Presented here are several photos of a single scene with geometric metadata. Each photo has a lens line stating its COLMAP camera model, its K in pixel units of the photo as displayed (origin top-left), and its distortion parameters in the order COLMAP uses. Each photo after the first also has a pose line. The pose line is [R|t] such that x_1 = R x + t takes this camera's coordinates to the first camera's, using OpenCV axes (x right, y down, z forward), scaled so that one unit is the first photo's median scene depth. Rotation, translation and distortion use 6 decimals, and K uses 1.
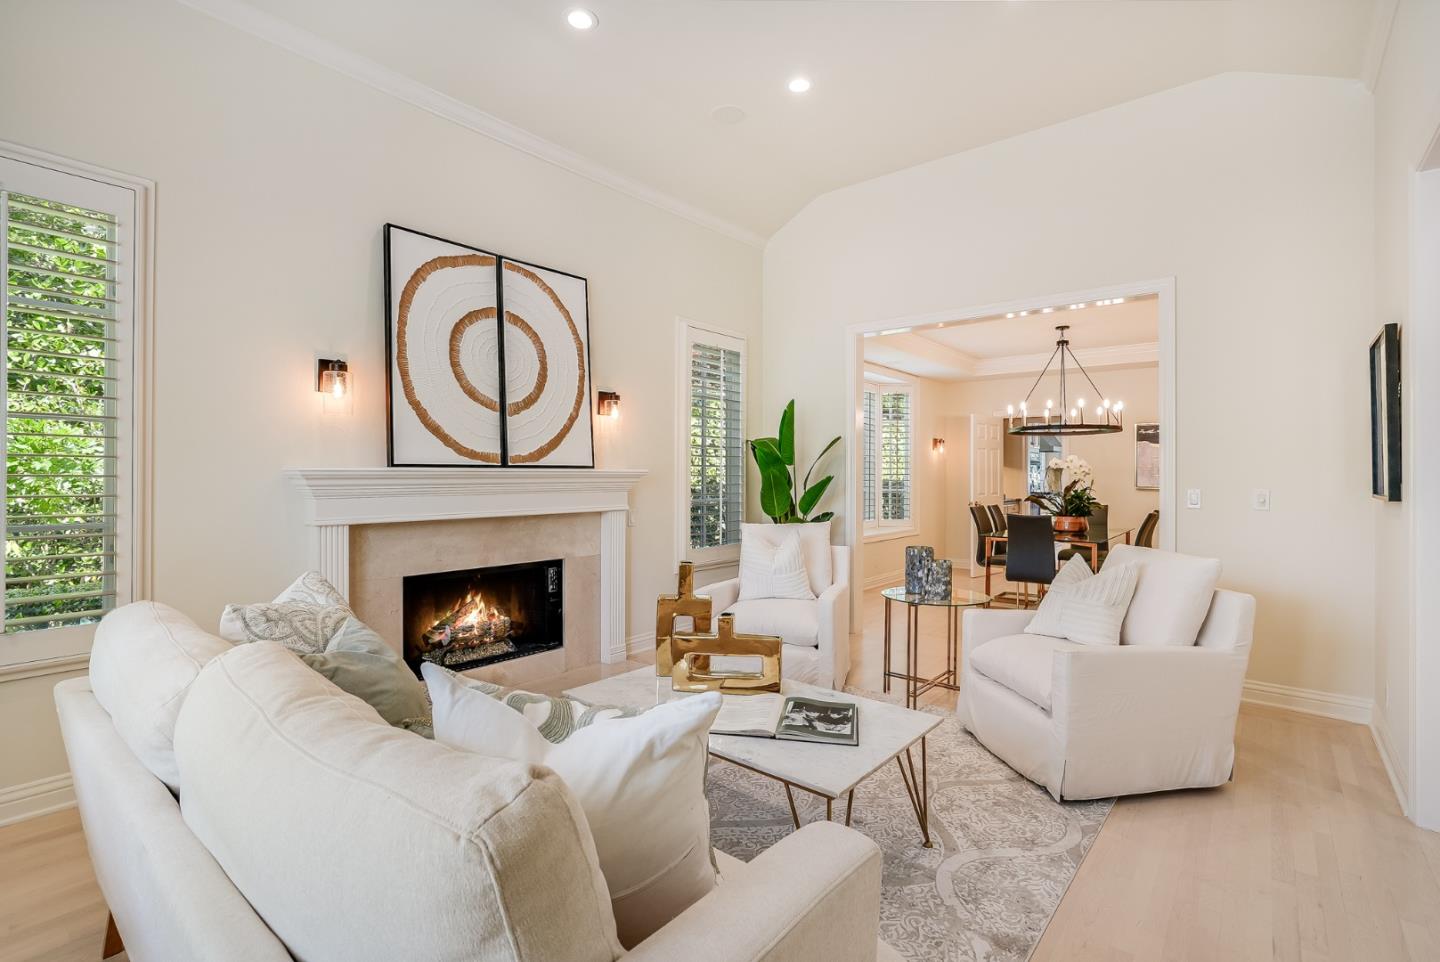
lens RADIAL K [[689.2, 0, 709.1], [0, 689.2, 479.3], [0, 0, 1]] dist [-0.024799, 0.007294]
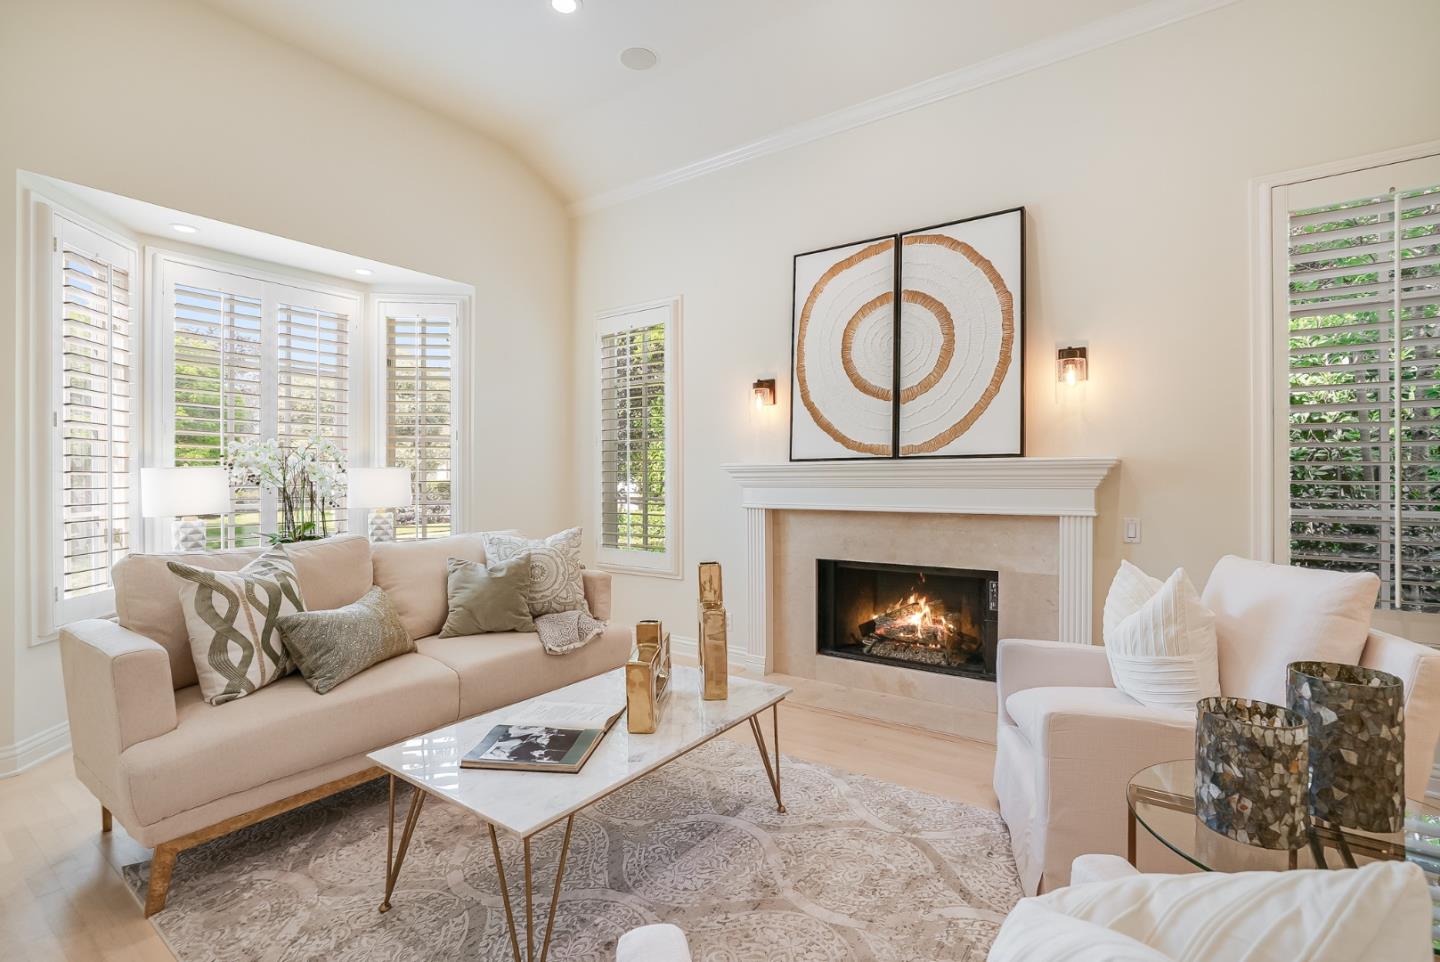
lens RADIAL K [[689.2, 0, 710.5], [0, 689.2, 459.6], [0, 0, 1]] dist [-0.024799, 0.007294]
pose [[0.070734, -0.026467, -0.997144, 0.607445], [-0.000501, 0.999647, -0.026569, 0.007864], [0.997495, 0.002378, 0.070695, 0.676031]]
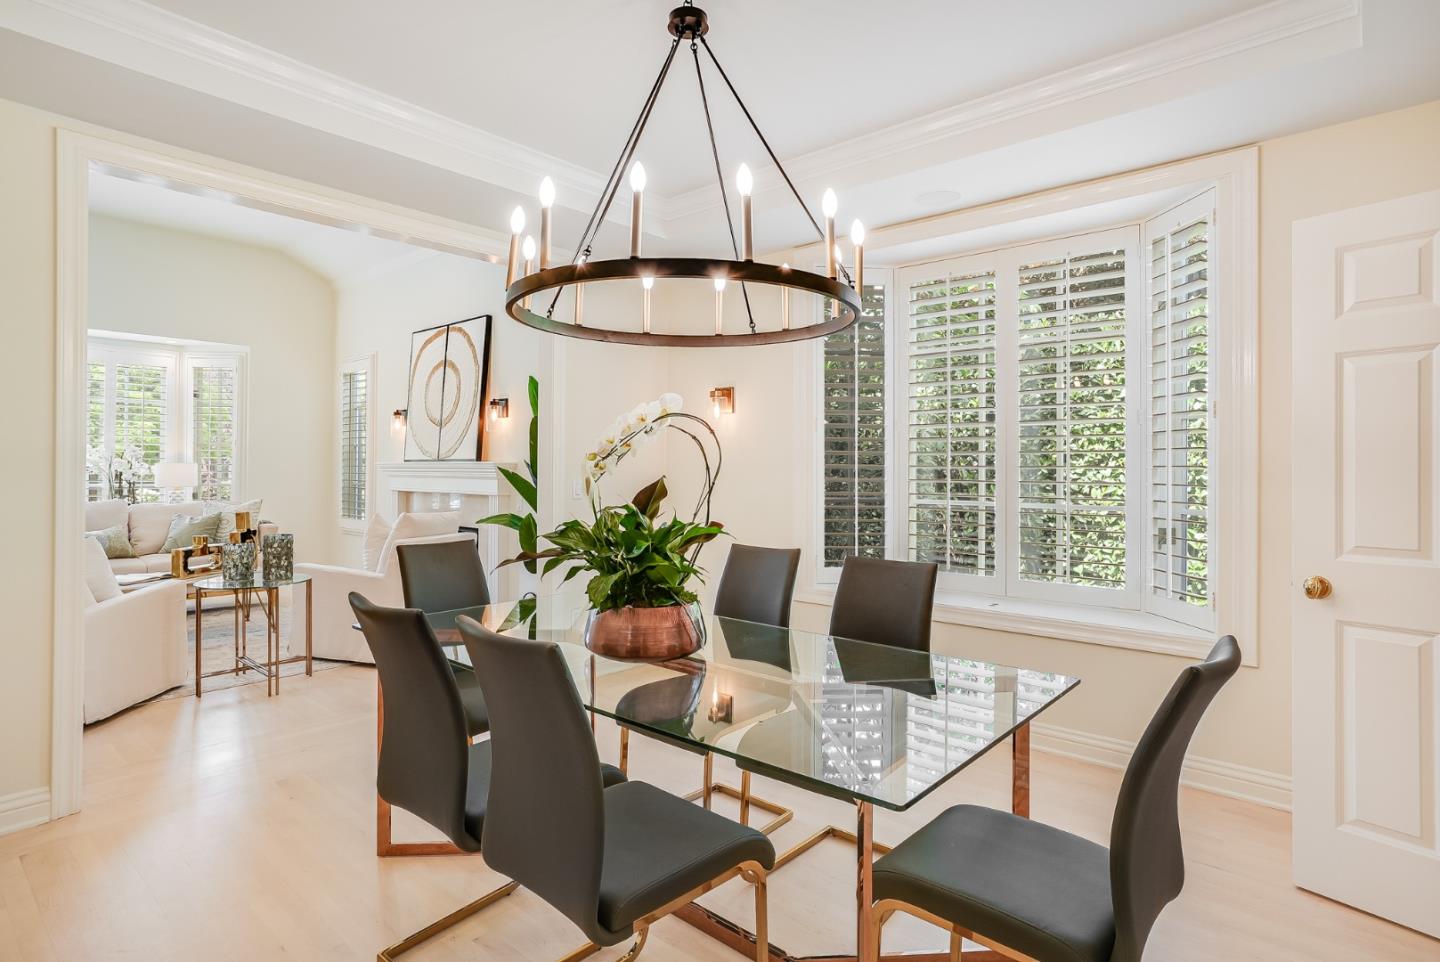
lens RADIAL K [[715.8, 0, 725.8], [0, 715.8, 458.8], [0, 0, 1]] dist [-0.030290, 0.013820]
pose [[0.006080, -0.004808, -0.999970, 1.310790], [-0.005043, 0.999976, -0.004839, -0.018196], [0.999969, 0.005072, 0.006055, 1.621322]]
